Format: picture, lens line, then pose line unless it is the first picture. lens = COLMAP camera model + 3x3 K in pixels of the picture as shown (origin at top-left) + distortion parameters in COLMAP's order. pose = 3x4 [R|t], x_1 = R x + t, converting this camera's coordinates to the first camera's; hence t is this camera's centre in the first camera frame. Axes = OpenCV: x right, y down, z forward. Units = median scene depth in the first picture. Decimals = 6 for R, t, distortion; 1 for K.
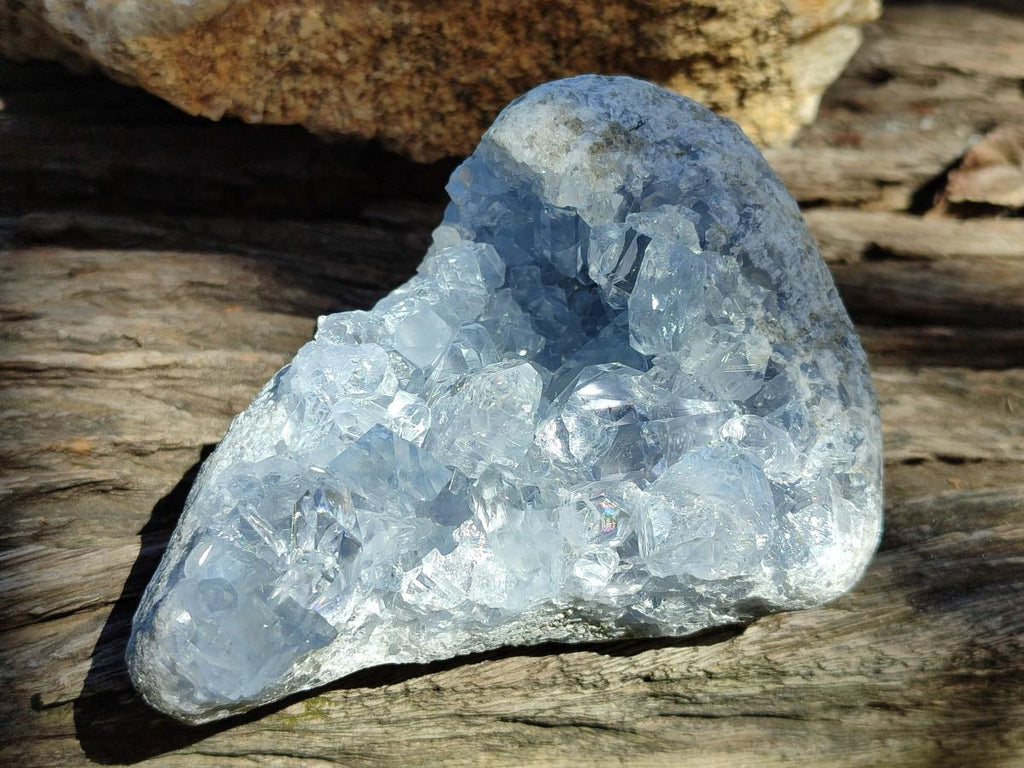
lens RADIAL K [[1632.8, 0, 506.8], [0, 1632.8, 378.3], [0, 0, 1]] dist [0.420739, -3.183305]
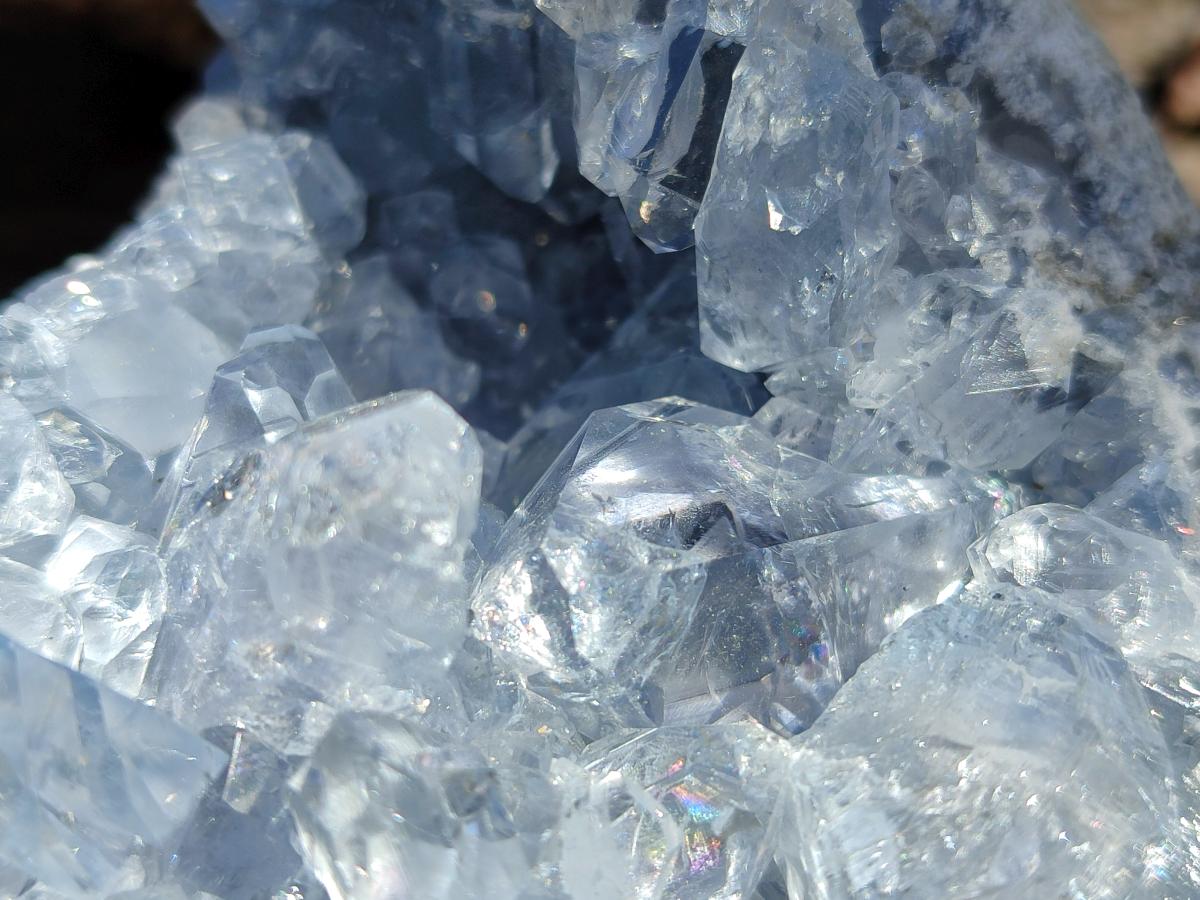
lens RADIAL K [[1913.4, 0, 594.0], [0, 1913.4, 443.4], [0, 0, 1]] dist [0.420739, -3.183305]
pose [[0.993182, -0.078174, 0.086476, 0.010333], [0.081555, 0.996009, -0.036269, 0.015906], [-0.083295, 0.043074, 0.995594, 0.572057]]
